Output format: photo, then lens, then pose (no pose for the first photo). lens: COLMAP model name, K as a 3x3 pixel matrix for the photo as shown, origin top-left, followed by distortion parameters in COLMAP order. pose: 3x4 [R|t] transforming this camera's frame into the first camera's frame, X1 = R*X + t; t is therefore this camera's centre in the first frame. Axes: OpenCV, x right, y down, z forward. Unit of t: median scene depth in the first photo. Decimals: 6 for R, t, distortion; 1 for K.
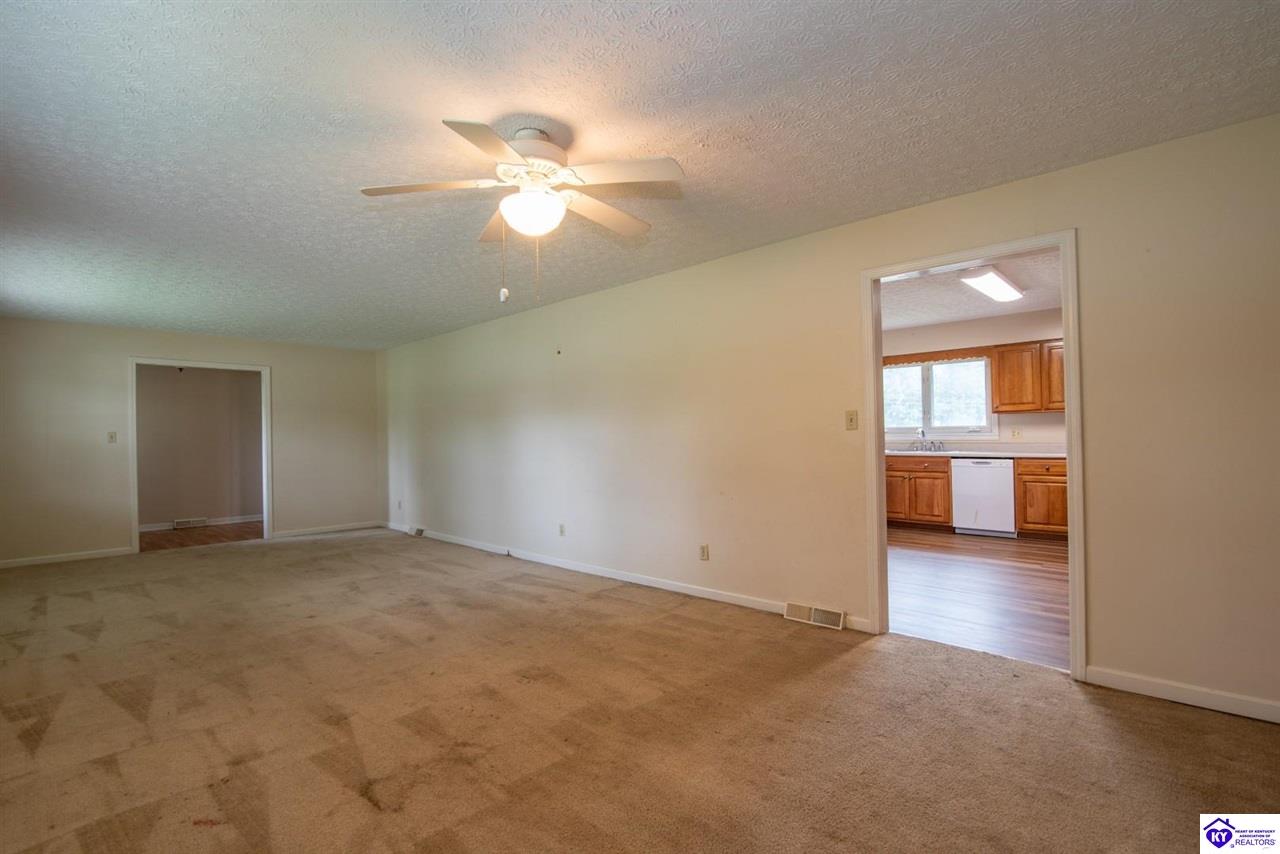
lens RADIAL K [[593.7, 0, 620.6], [0, 593.7, 433.4], [0, 0, 1]] dist [-0.020515, 0.001937]
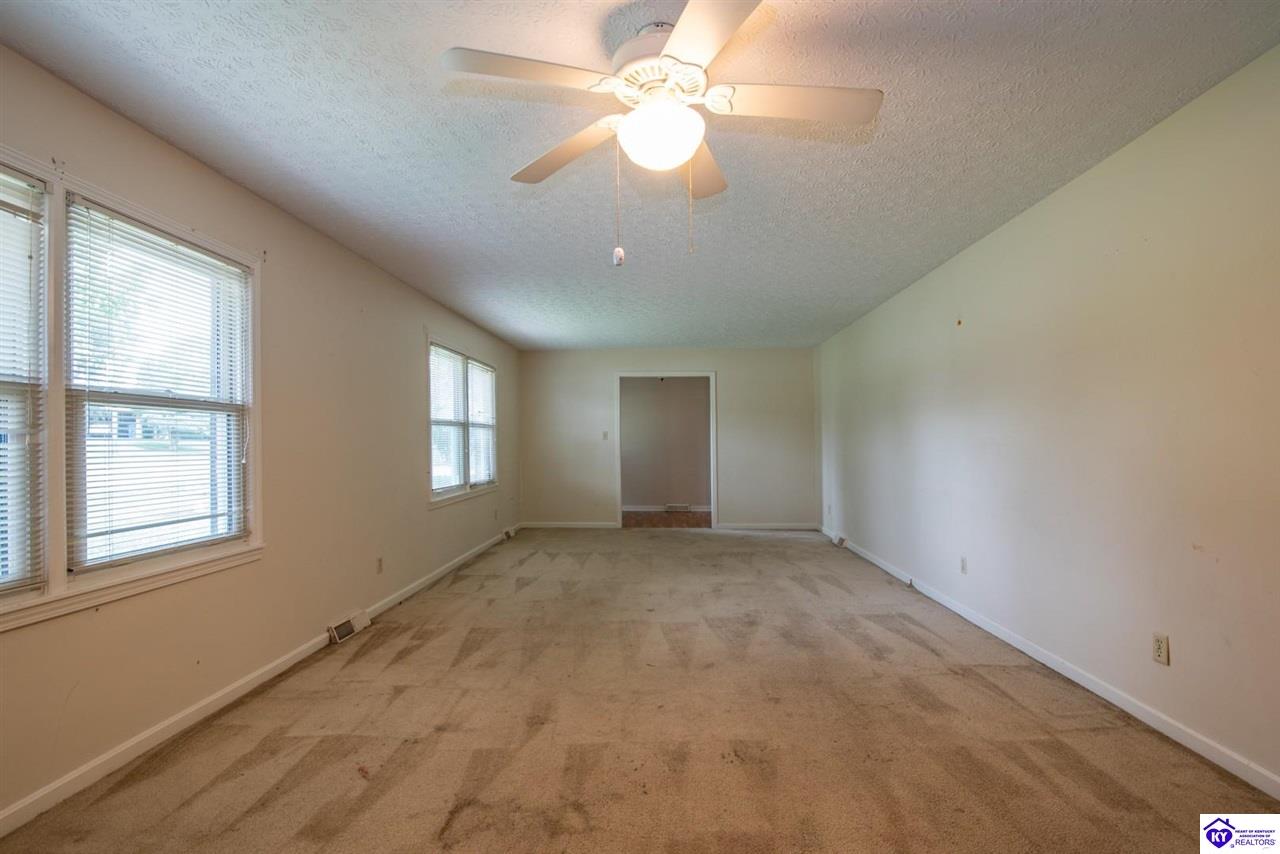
lens RADIAL K [[593.7, 0, 639.0], [0, 593.7, 430.2], [0, 0, 1]] dist [-0.020515, 0.001937]
pose [[0.665554, -0.001709, -0.746348, 0.233381], [-0.000828, 0.999995, -0.003028, -0.001287], [0.746349, 0.002634, 0.665549, 0.288190]]
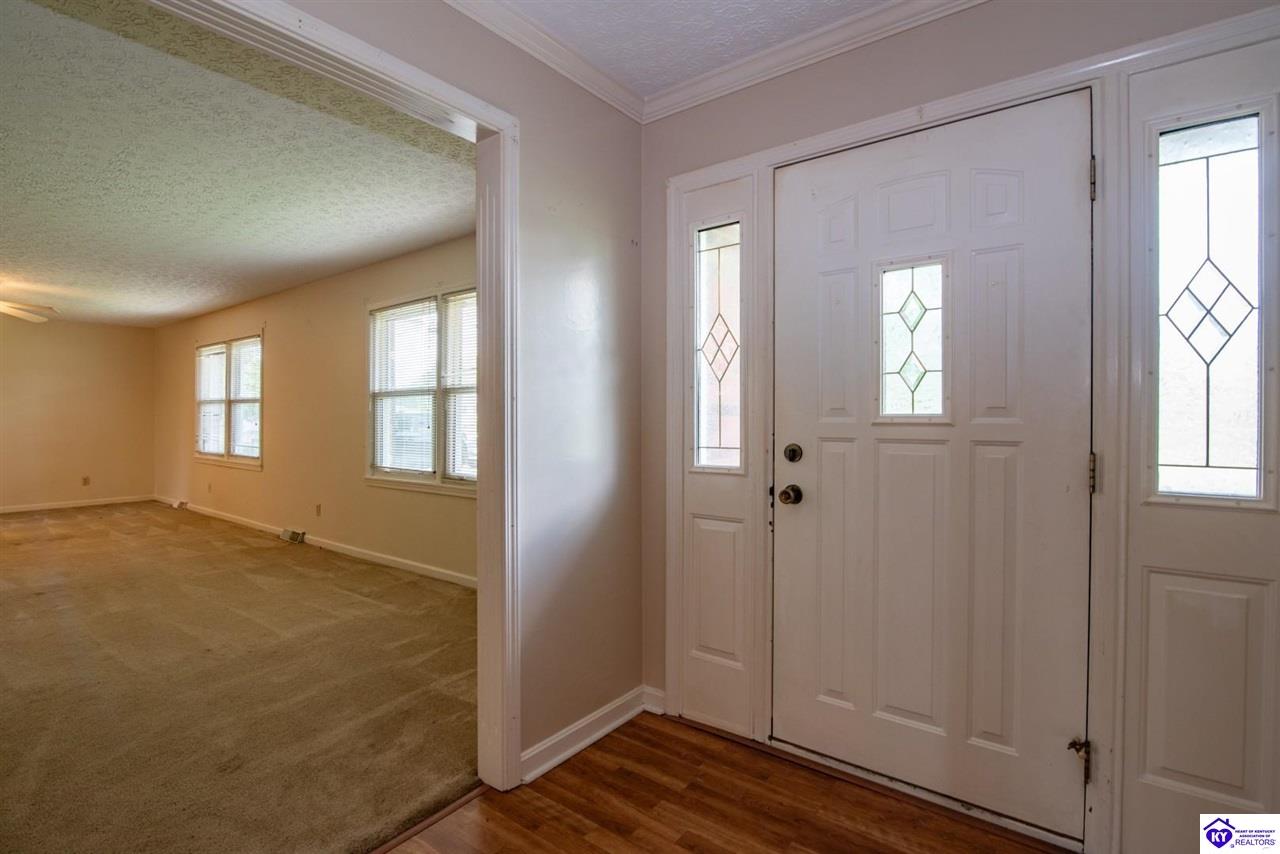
lens RADIAL K [[593.7, 0, 641.6], [0, 593.7, 421.5], [0, 0, 1]] dist [-0.020515, 0.001937]
pose [[-0.989660, 0.014107, -0.142735, -1.306104], [0.012830, 0.999869, 0.009861, 0.022462], [0.142856, 0.007928, -0.989712, 1.919228]]
